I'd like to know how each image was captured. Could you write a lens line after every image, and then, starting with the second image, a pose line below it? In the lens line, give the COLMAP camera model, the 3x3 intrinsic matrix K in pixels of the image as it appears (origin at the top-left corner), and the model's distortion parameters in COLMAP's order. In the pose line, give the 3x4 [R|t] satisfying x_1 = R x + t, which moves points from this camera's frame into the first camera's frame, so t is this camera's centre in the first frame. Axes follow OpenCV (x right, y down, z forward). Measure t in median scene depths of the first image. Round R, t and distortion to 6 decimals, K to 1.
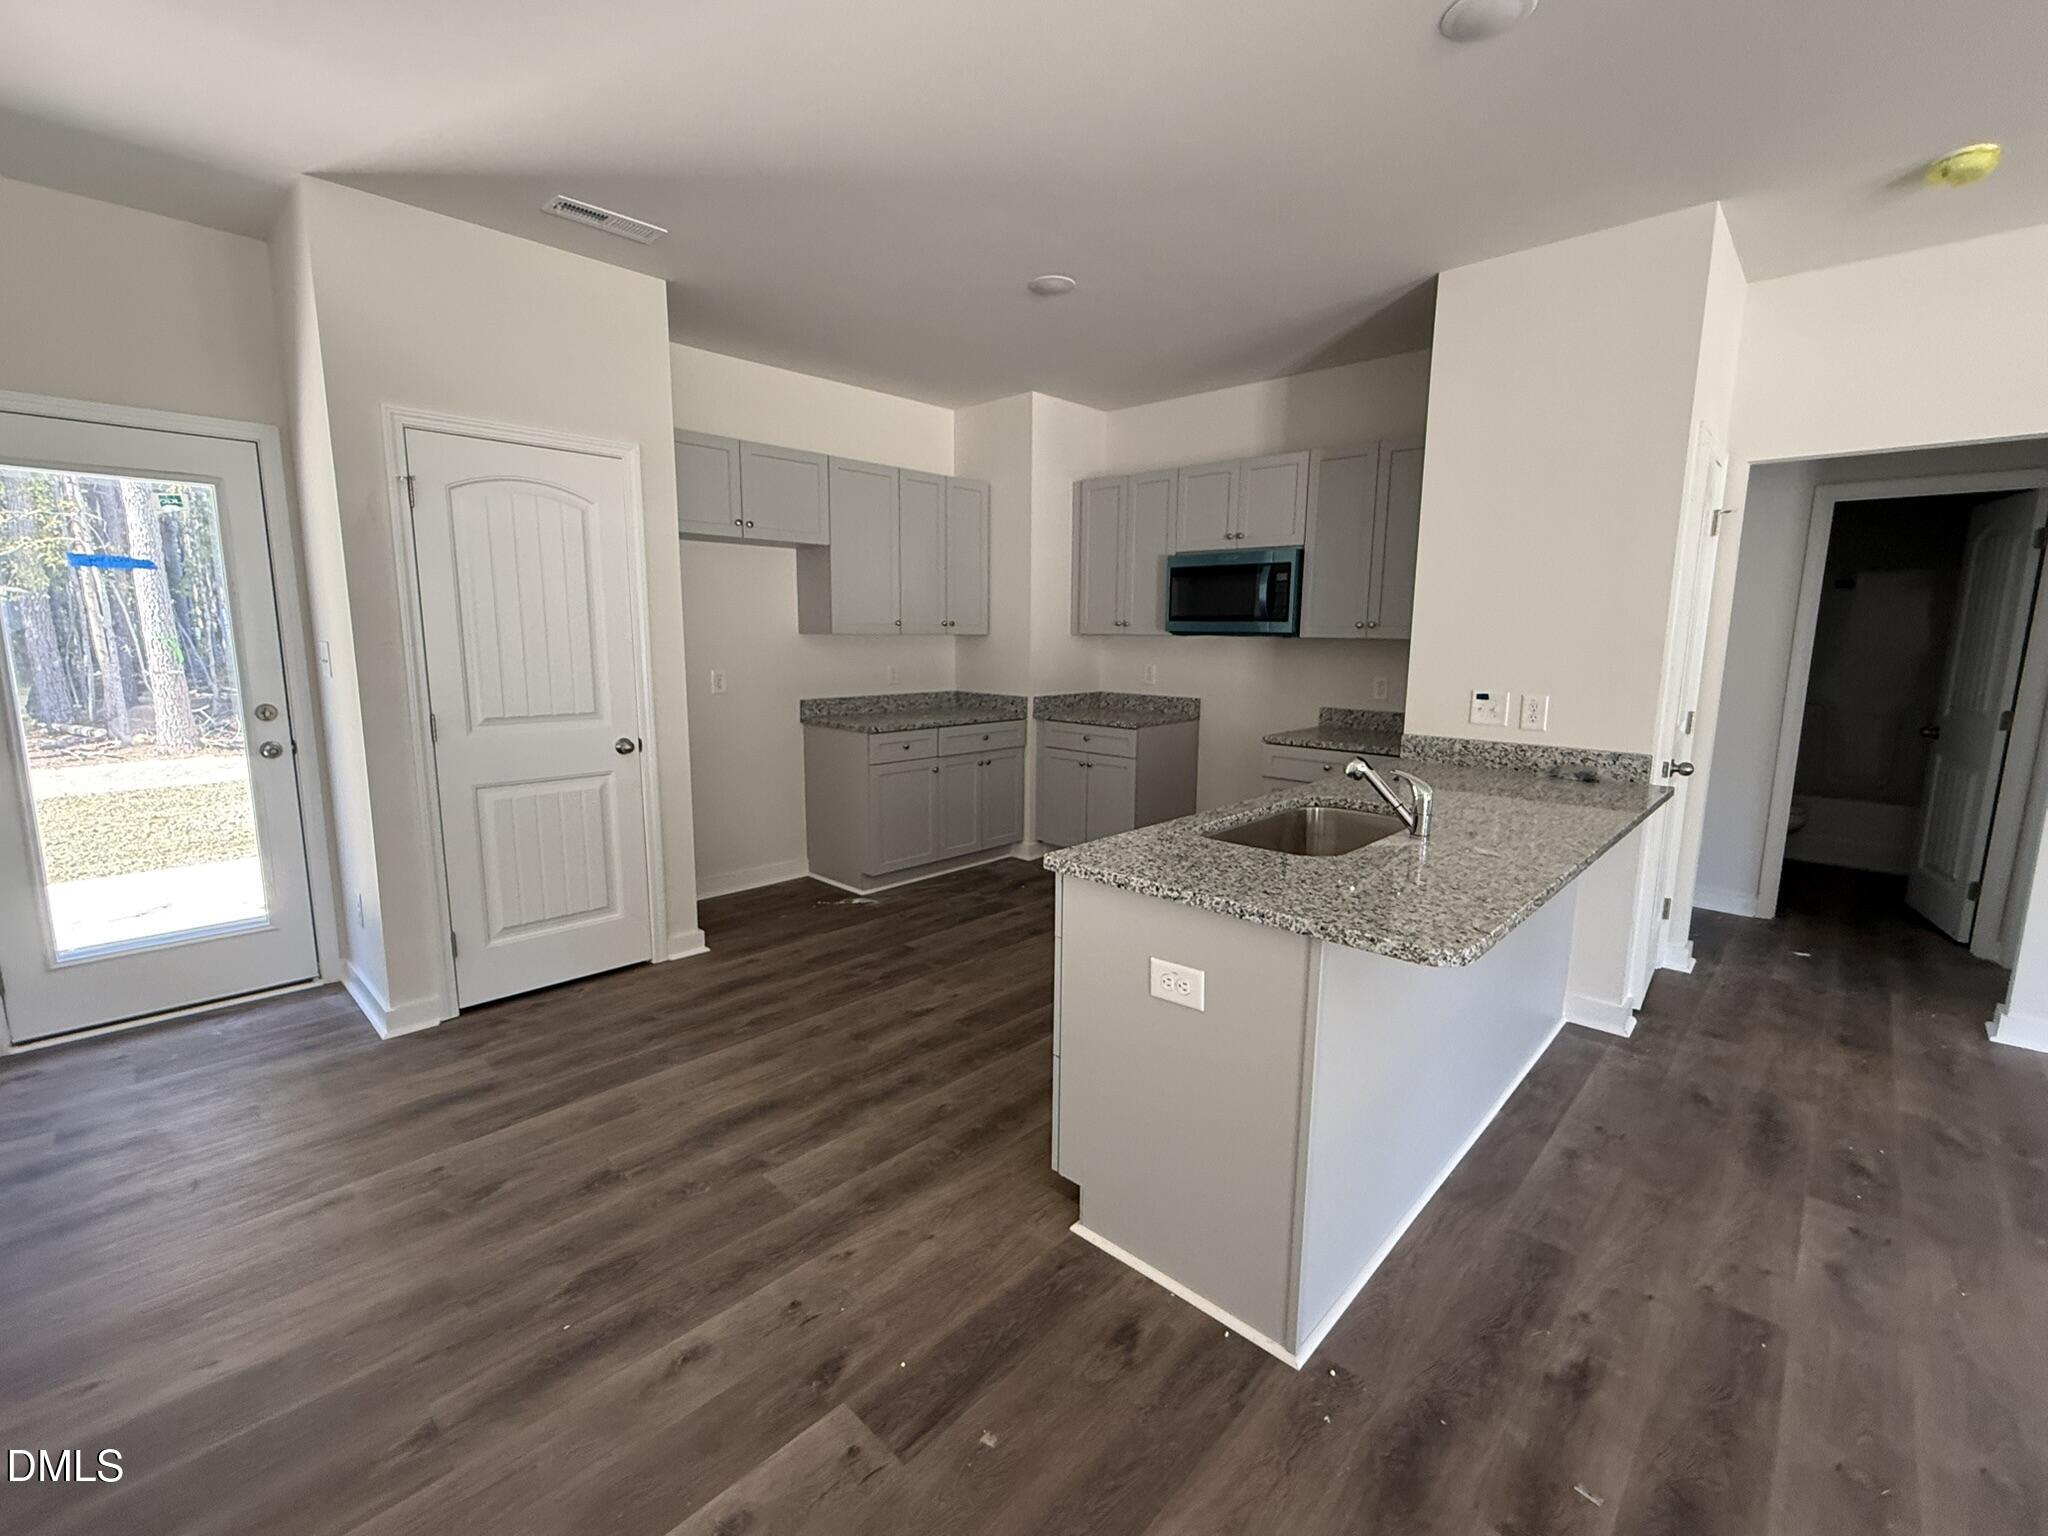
lens RADIAL K [[867.8, 0, 1023.1], [0, 867.8, 772.5], [0, 0, 1]] dist [-0.003033, -0.000405]
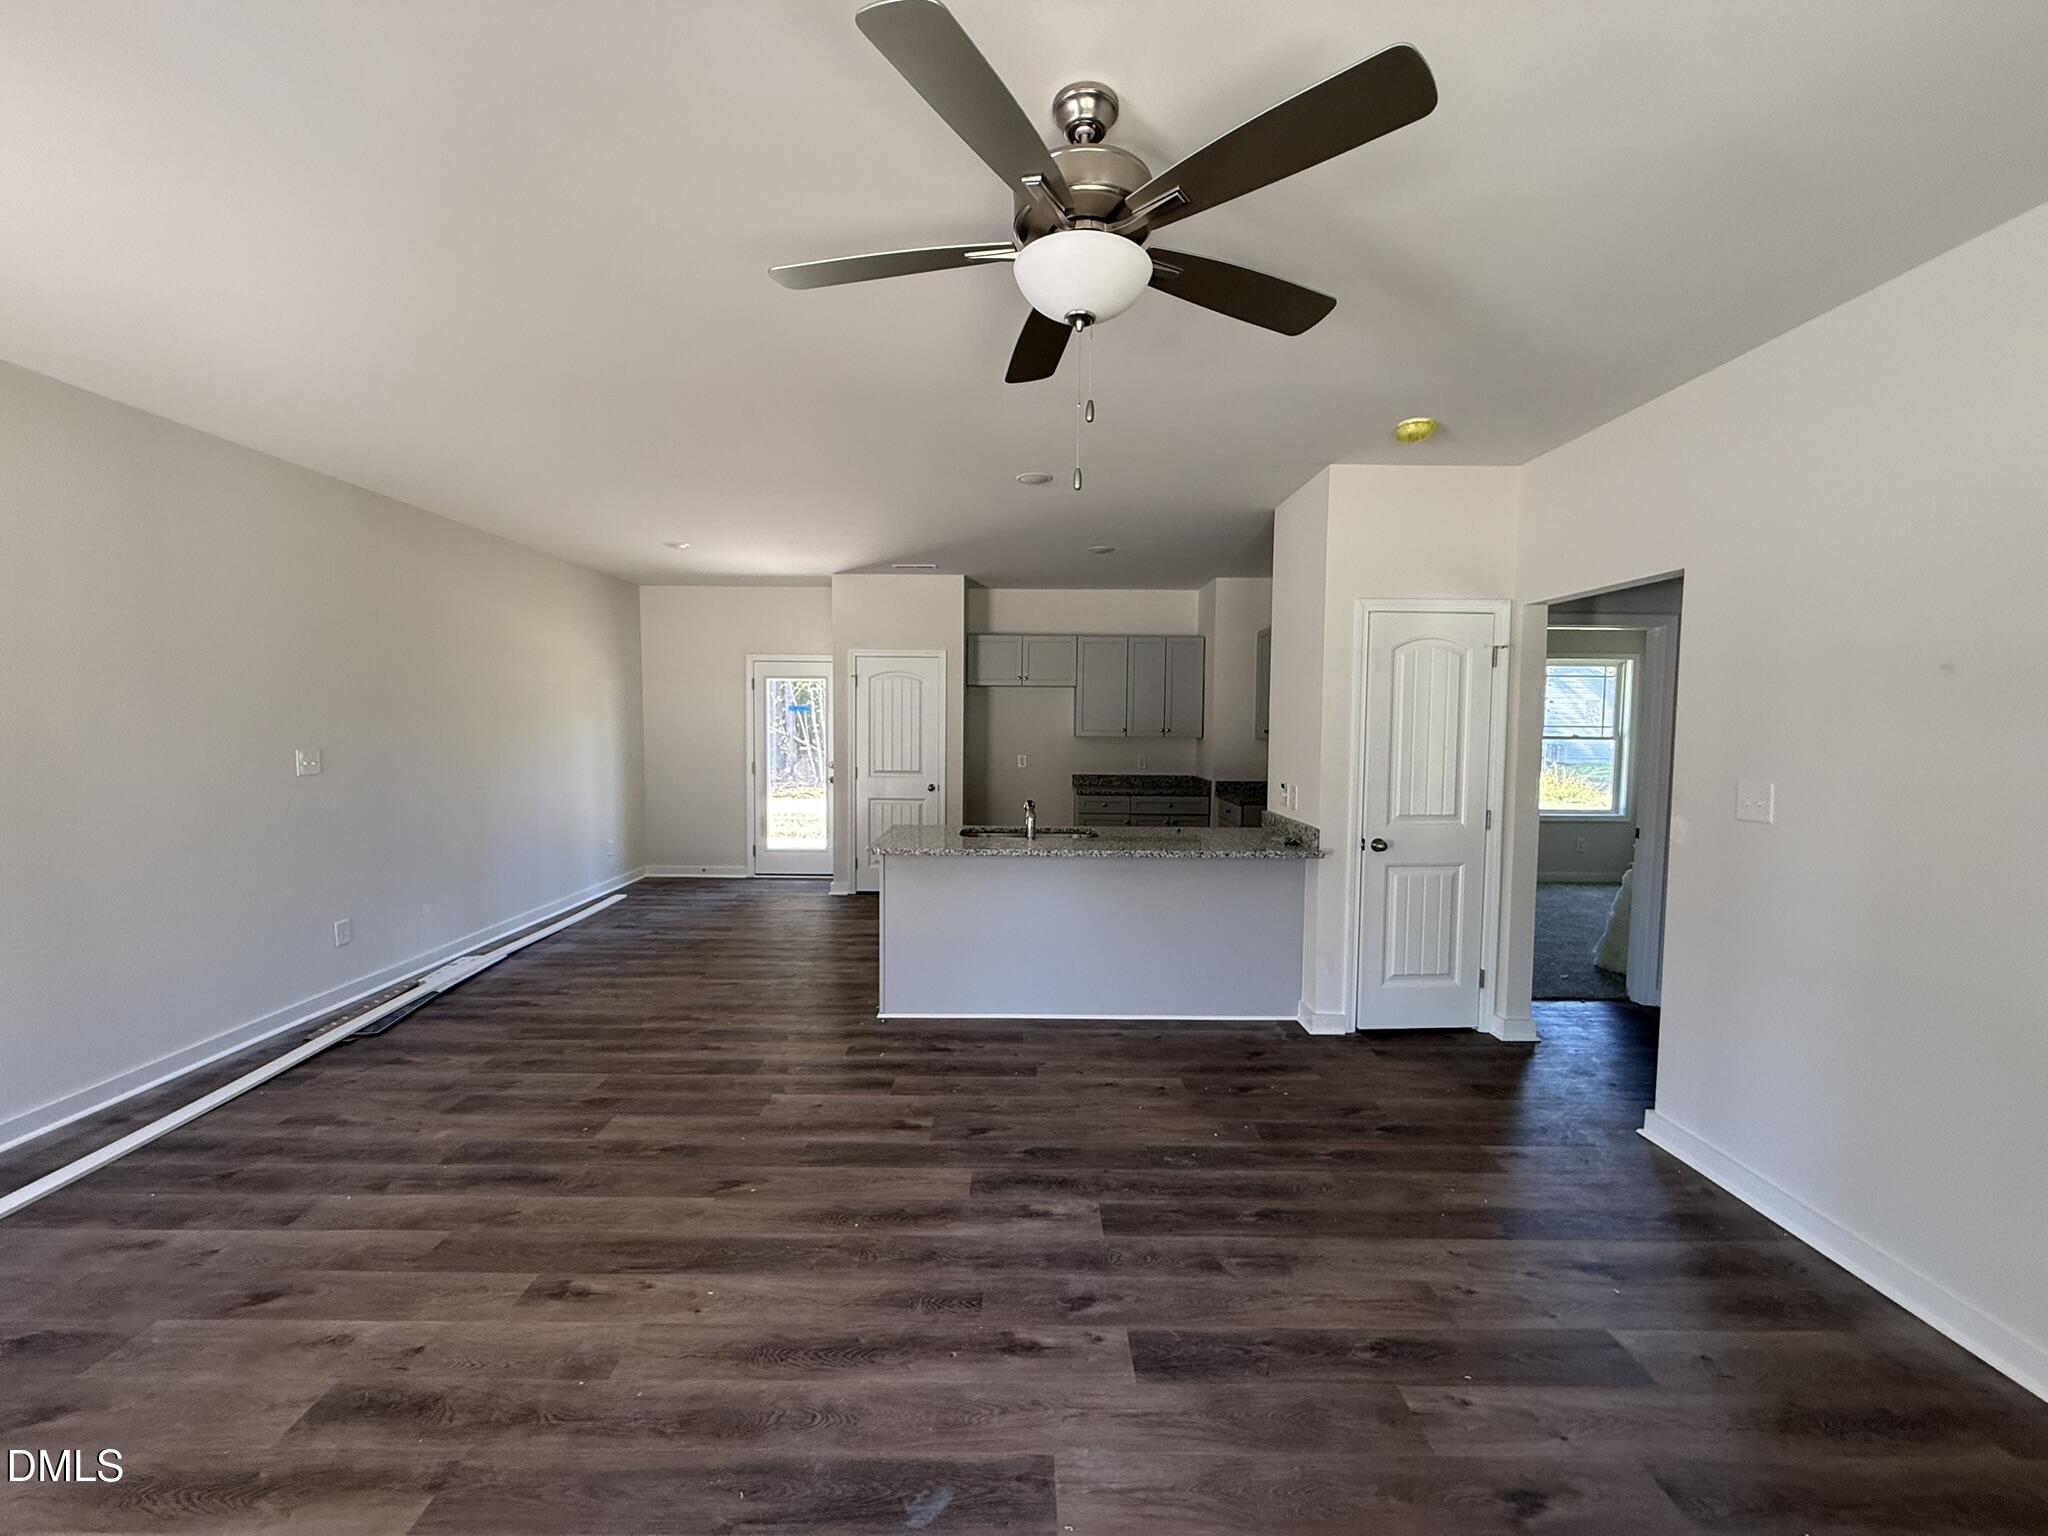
lens RADIAL K [[817.0, 0, 1018.9], [0, 817.0, 768.0], [0, 0, 1]] dist [0.000822, -0.000318]
pose [[0.695378, 0.039175, -0.717576, 1.660438], [-0.118048, 0.991176, -0.060284, 0.025125], [0.708882, 0.126628, 0.693867, -0.363589]]
